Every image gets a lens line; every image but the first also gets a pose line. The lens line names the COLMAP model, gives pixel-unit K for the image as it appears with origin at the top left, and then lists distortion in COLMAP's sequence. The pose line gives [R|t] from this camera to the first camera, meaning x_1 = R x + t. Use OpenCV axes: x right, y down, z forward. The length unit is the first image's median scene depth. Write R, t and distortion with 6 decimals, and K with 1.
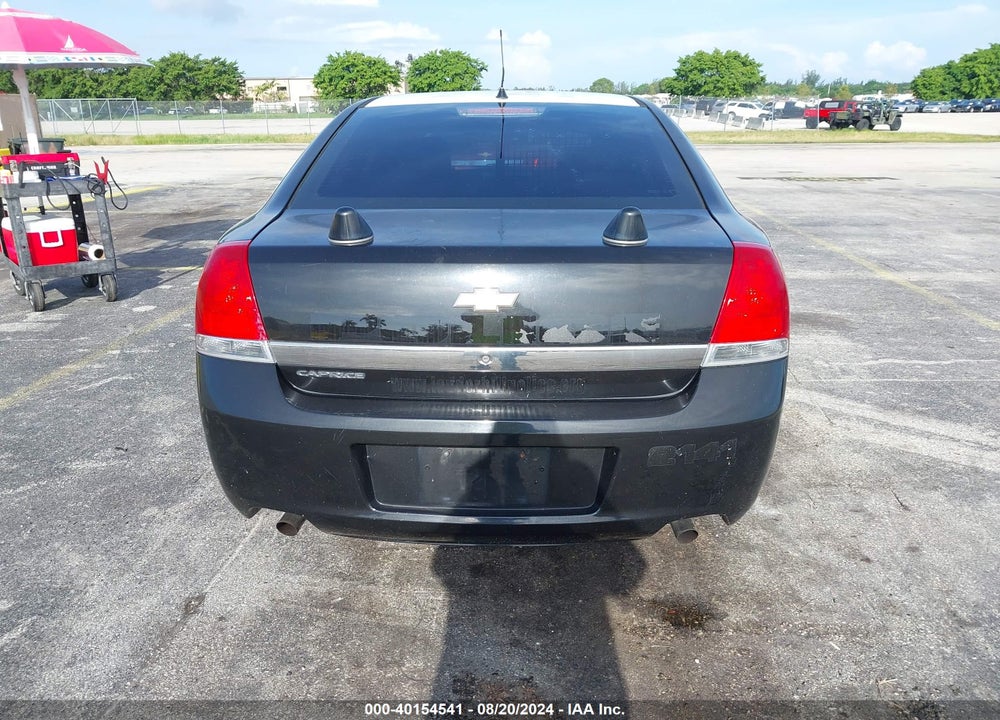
lens RADIAL K [[779.3, 0, 491.7], [0, 779.3, 364.0], [0, 0, 1]] dist [0.034480, -0.054906]
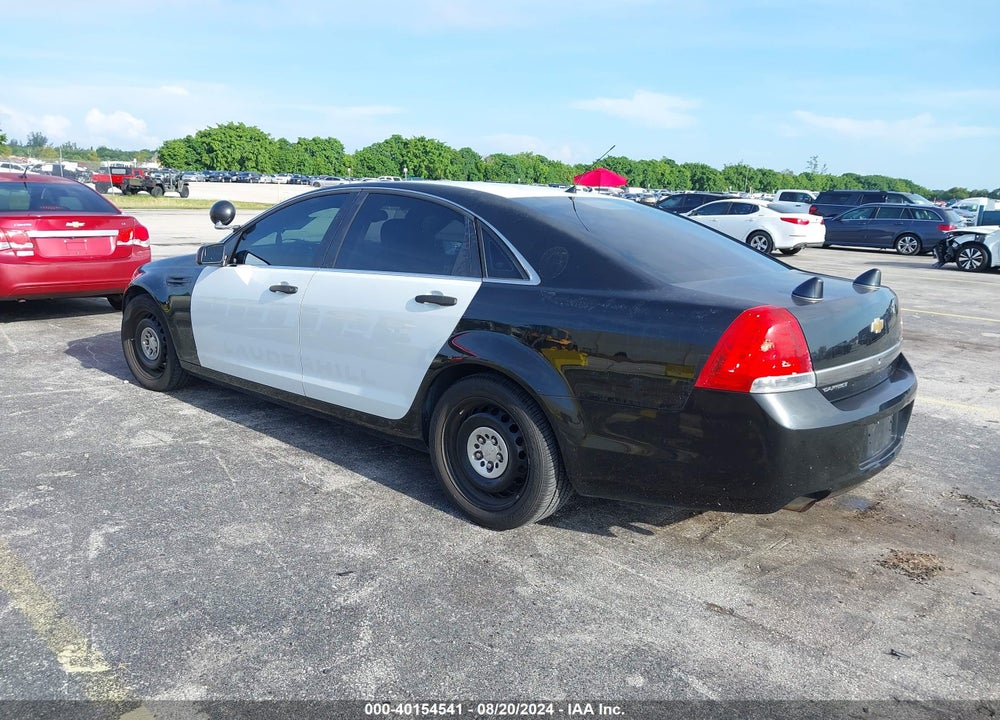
lens RADIAL K [[779.3, 0, 495.4], [0, 779.3, 361.8], [0, 0, 1]] dist [0.034480, -0.054906]
pose [[0.644176, -0.132034, 0.753395, -0.958089], [0.192230, 0.981320, 0.007616, -0.091612], [-0.740327, 0.139919, 0.657524, 0.272005]]
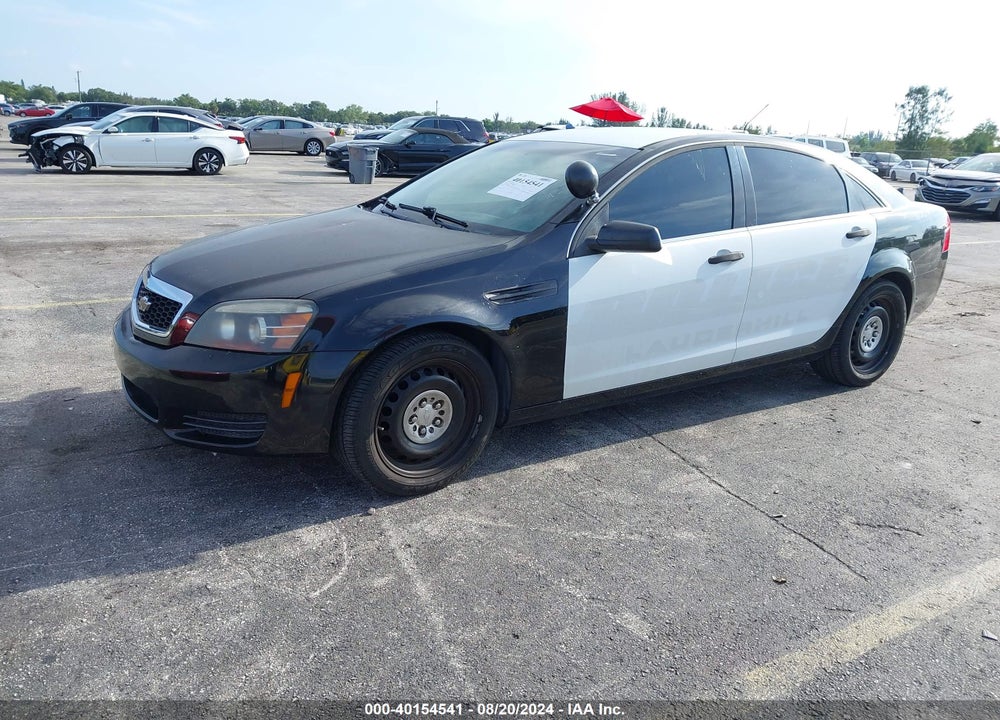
lens RADIAL K [[779.3, 0, 494.9], [0, 779.3, 361.6], [0, 0, 1]] dist [0.034480, -0.054906]
pose [[-0.580125, -0.248350, 0.775743, -0.955136], [0.207790, 0.875750, 0.435759, -0.674579], [-0.787577, 0.413986, -0.456440, 2.101377]]
